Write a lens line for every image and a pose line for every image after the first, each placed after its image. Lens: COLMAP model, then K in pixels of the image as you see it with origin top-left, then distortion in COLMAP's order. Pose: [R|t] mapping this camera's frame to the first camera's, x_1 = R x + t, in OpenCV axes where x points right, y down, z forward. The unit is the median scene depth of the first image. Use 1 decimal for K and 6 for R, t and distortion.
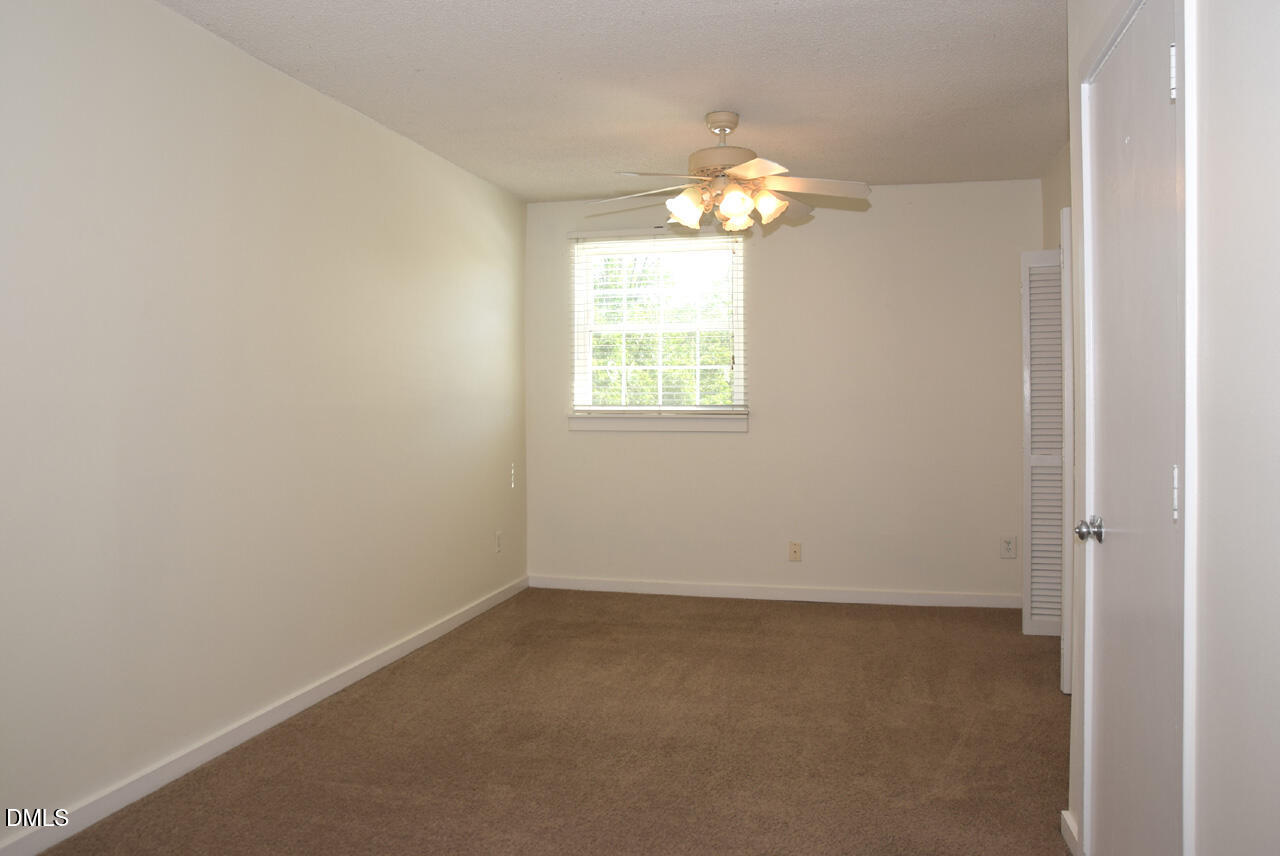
lens RADIAL K [[972.5, 0, 649.0], [0, 972.5, 428.2], [0, 0, 1]] dist [-0.135395, 0.124581]
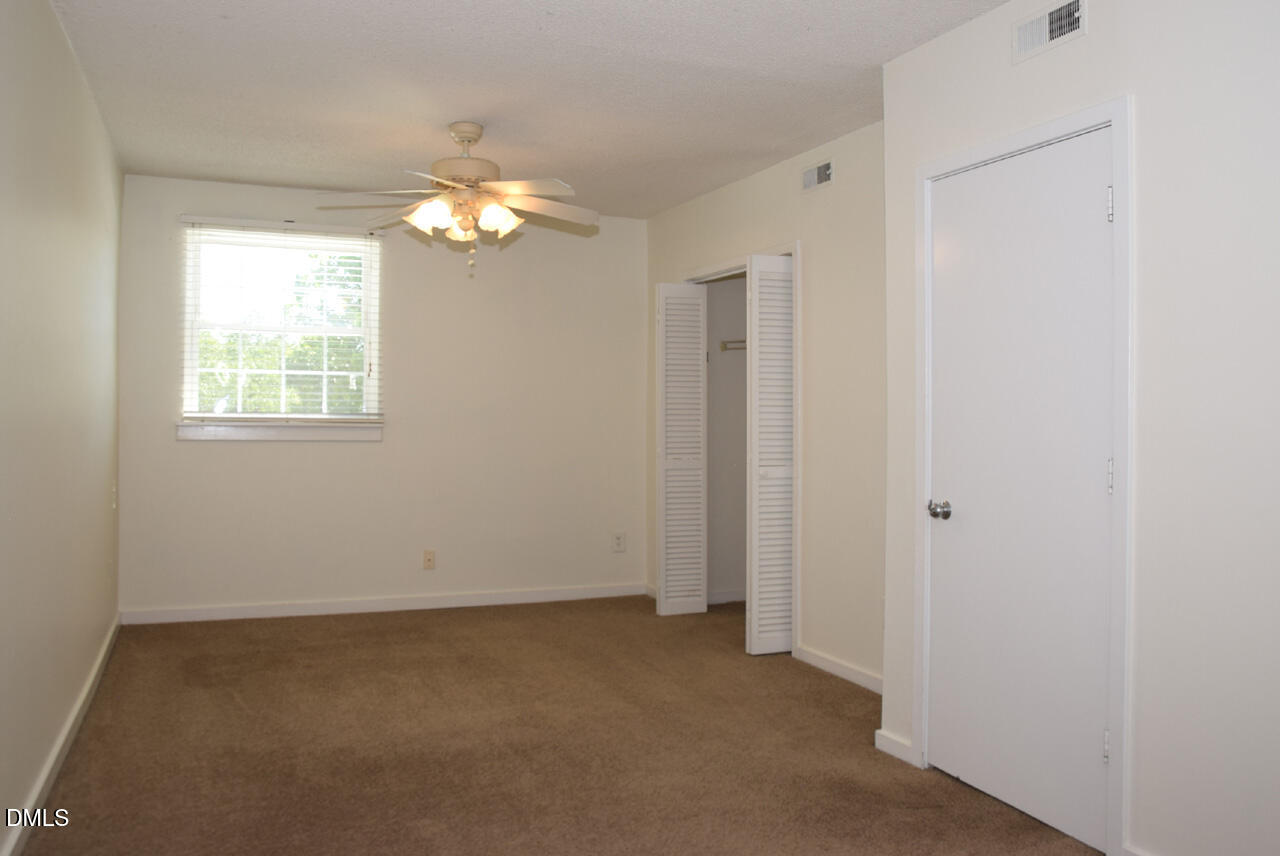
lens RADIAL K [[972.5, 0, 649.0], [0, 972.5, 428.2], [0, 0, 1]] dist [-0.135395, 0.124581]
pose [[0.793575, 0.002861, 0.608466, -0.299758], [0.003164, 0.999956, -0.008828, 0.000374], [-0.608465, 0.008931, 0.793531, 0.070137]]
